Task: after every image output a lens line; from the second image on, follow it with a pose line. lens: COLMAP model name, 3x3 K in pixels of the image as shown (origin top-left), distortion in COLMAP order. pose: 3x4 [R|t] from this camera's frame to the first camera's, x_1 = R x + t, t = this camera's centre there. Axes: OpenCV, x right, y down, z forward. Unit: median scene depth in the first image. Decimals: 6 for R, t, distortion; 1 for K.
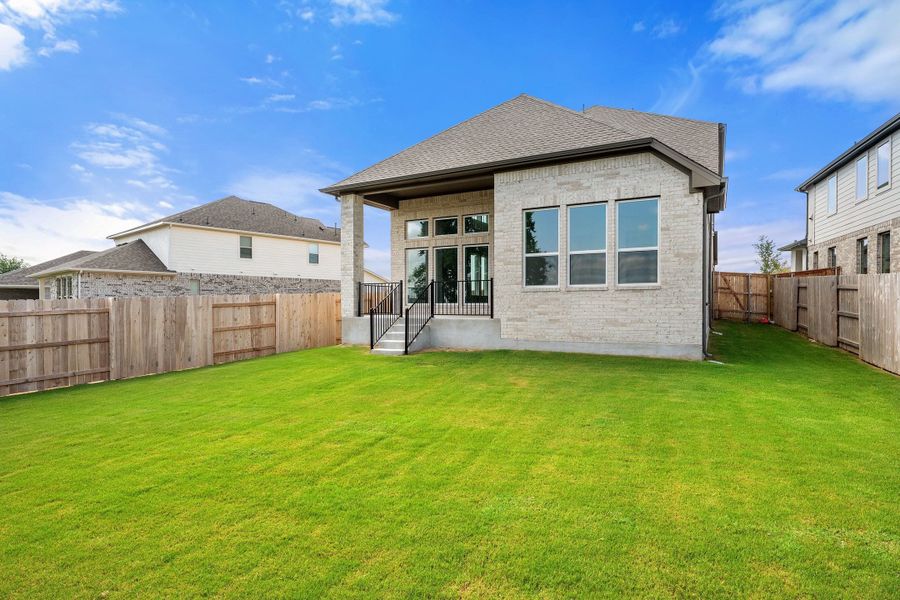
lens RADIAL K [[494.2, 0, 455.9], [0, 494.2, 307.5], [0, 0, 1]] dist [-0.002360, -0.000657]
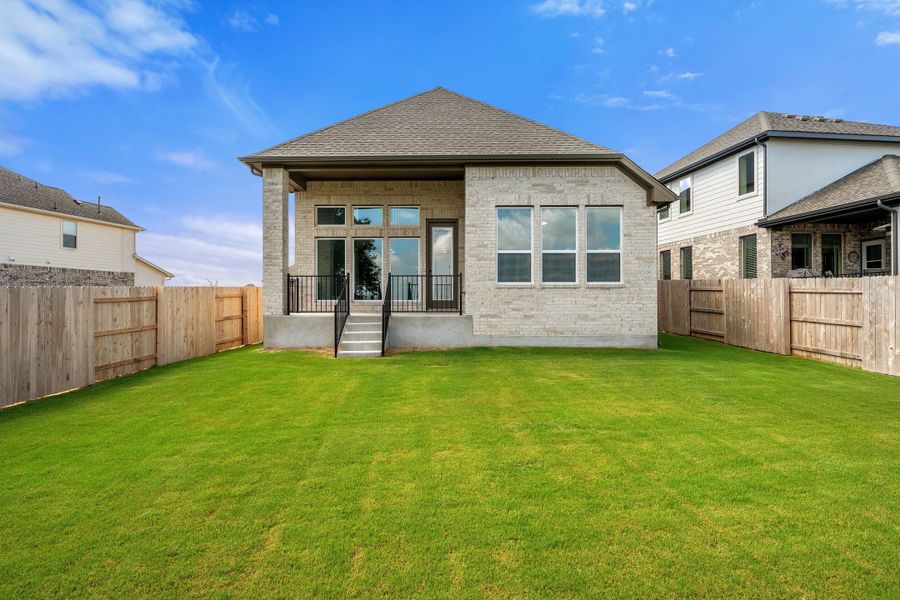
lens RADIAL K [[520.2, 0, 451.8], [0, 520.2, 302.5], [0, 0, 1]] dist [-0.000657, 0.000039]
pose [[0.886493, 0.003898, 0.462726, -0.437761], [0.001110, 0.999944, -0.010552, 0.008447], [-0.462741, 0.009868, 0.886438, 0.109525]]
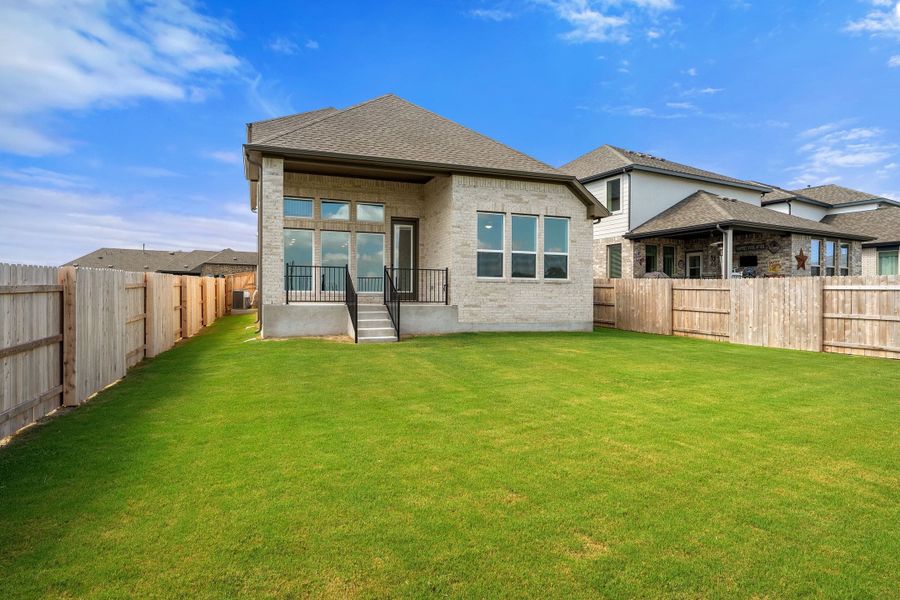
lens RADIAL K [[520.2, 0, 451.8], [0, 520.2, 302.5], [0, 0, 1]] dist [-0.000657, 0.000039]
pose [[0.663946, 0.005308, 0.747762, -0.828566], [-0.002525, 0.999985, -0.004856, 0.023271], [-0.747777, 0.001336, 0.663949, 0.235380]]
